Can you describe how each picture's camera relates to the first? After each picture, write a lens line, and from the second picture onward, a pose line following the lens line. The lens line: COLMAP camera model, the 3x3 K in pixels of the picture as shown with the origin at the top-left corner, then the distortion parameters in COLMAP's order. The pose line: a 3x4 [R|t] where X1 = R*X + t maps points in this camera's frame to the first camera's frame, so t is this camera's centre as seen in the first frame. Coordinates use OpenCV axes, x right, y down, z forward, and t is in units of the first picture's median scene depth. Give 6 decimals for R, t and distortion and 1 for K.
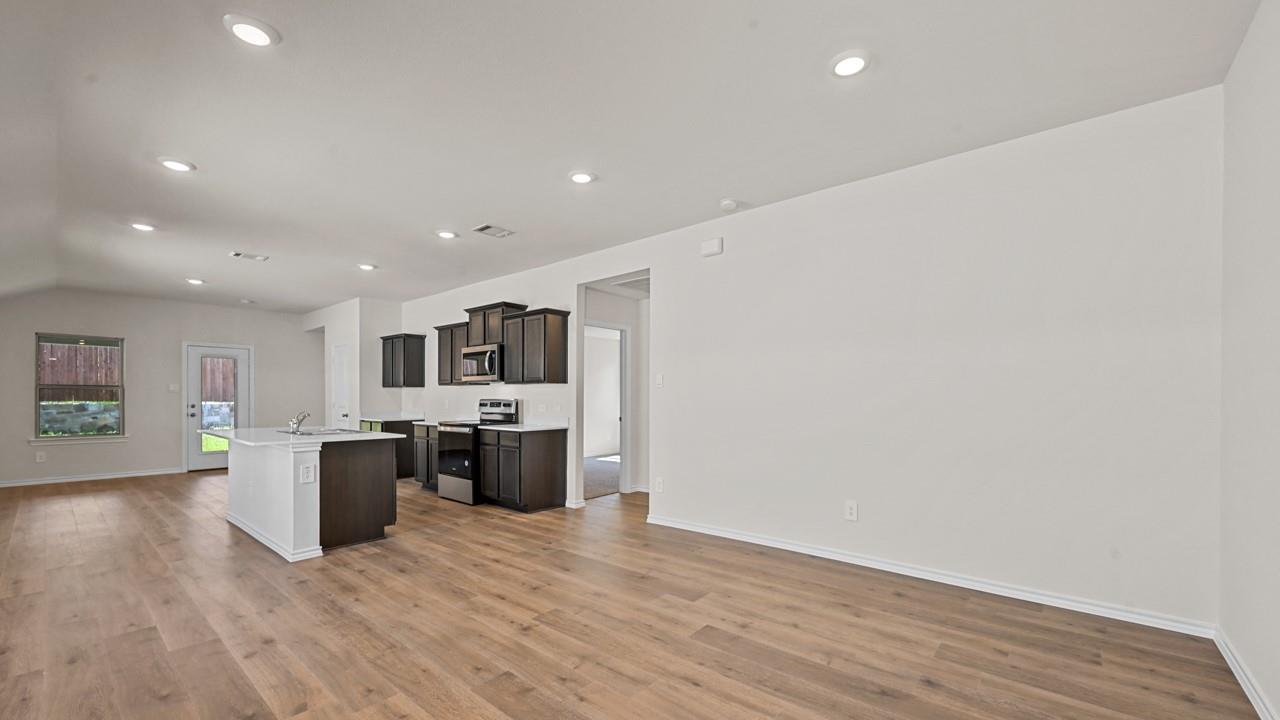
lens RADIAL K [[503.9, 0, 610.4], [0, 503.9, 396.1], [0, 0, 1]] dist [0.021072, 0.000035]
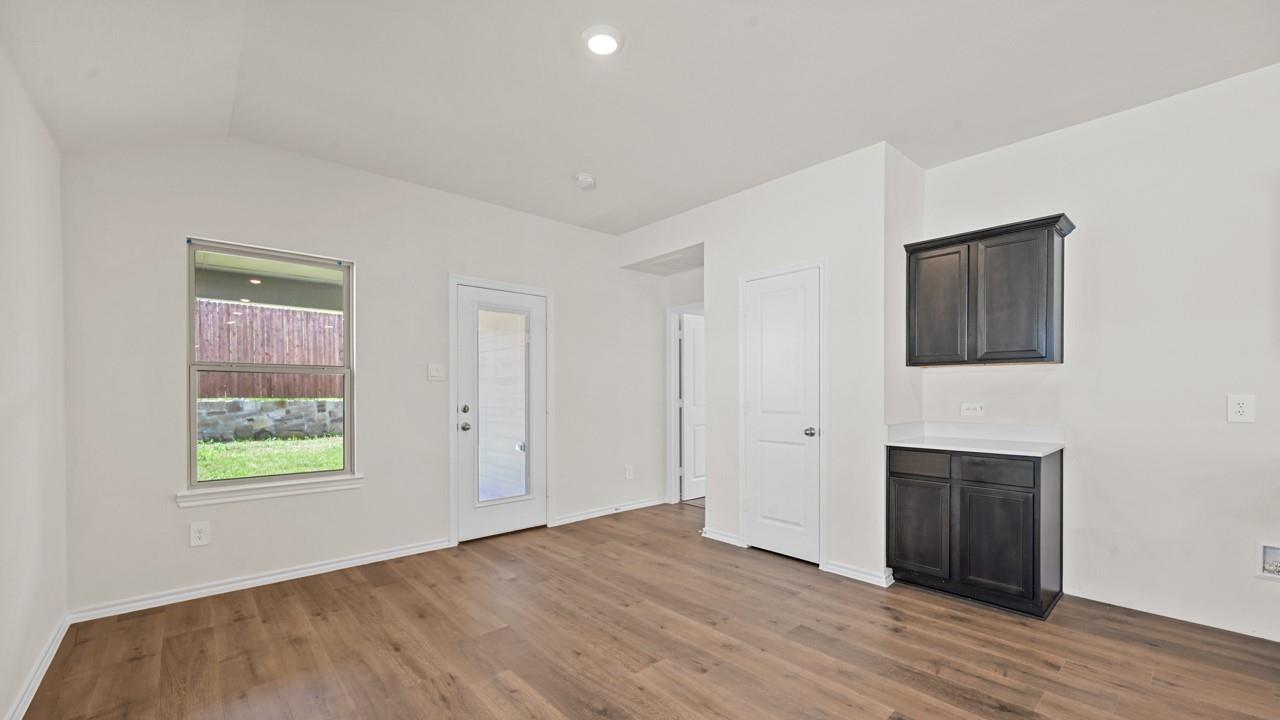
lens RADIAL K [[505.2, 0, 638.3], [0, 505.2, 394.9], [0, 0, 1]] dist [0.000517, 0.000004]
pose [[0.994837, -0.003357, -0.101433, -0.603968], [0.004361, 0.999944, 0.009683, 0.001818], [0.101395, -0.010075, 0.994795, 0.538112]]
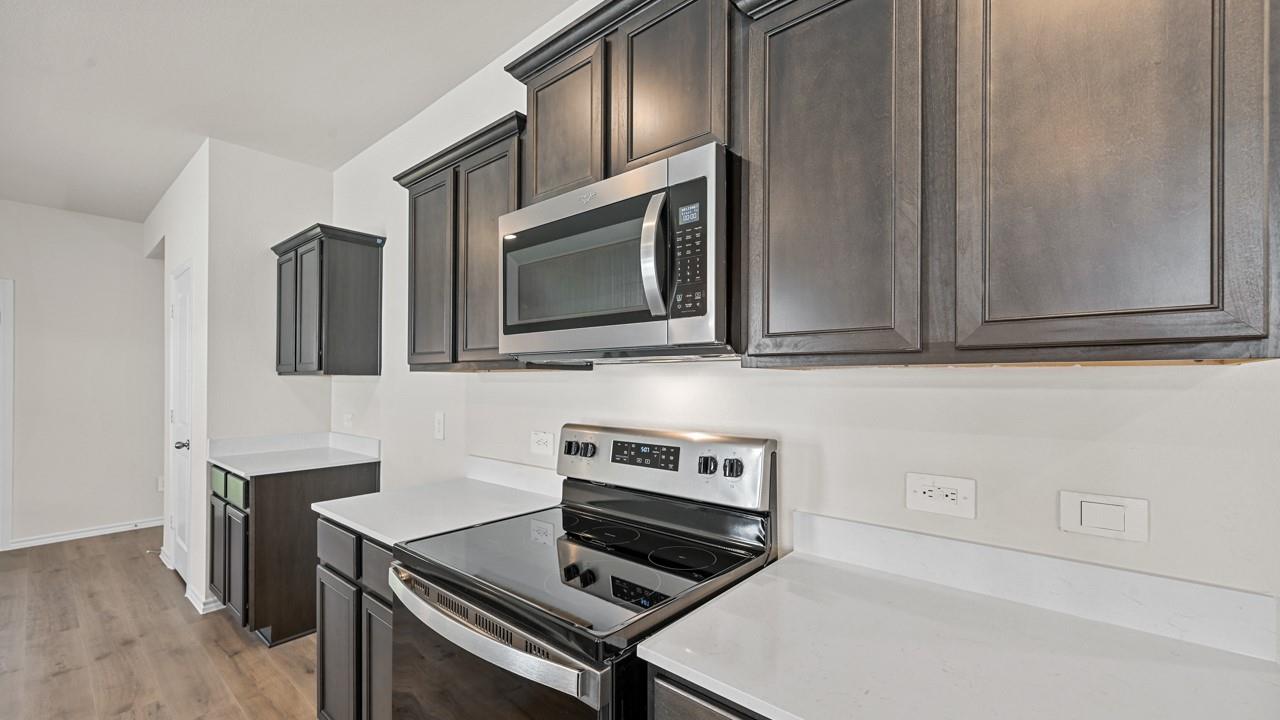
lens RADIAL K [[512.6, 0, 638.3], [0, 512.6, 379.4], [0, 0, 1]] dist [0.002932, 0.000193]
pose [[0.999078, 0.004395, 0.042696, -0.177262], [-0.004306, 0.999988, -0.002172, -0.013109], [-0.042705, 0.001986, 0.999086, 0.561684]]
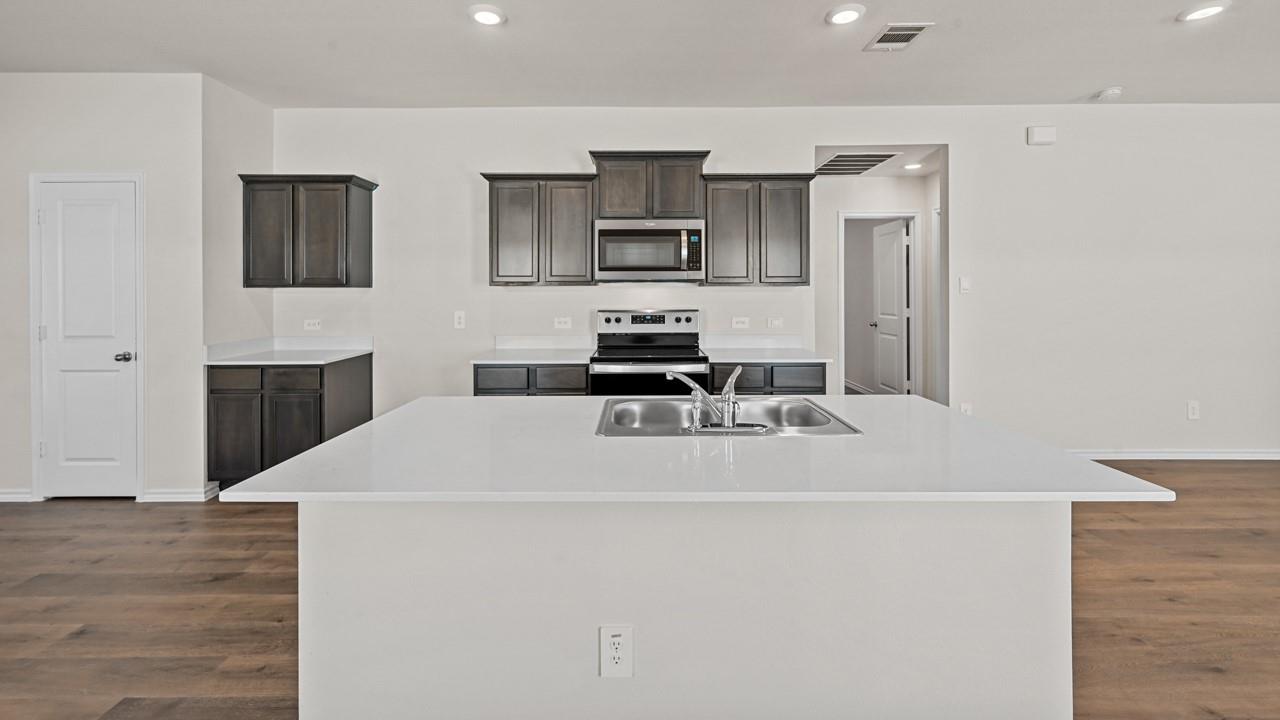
lens RADIAL K [[513.4, 0, 627.4], [0, 513.4, 291.1], [0, 0, 1]] dist [0.001085, 0.000171]
pose [[0.739957, -0.003354, 0.672646, -0.484491], [0.001757, 0.999994, 0.003053, -0.013960], [-0.672652, -0.001077, 0.739958, 0.415363]]
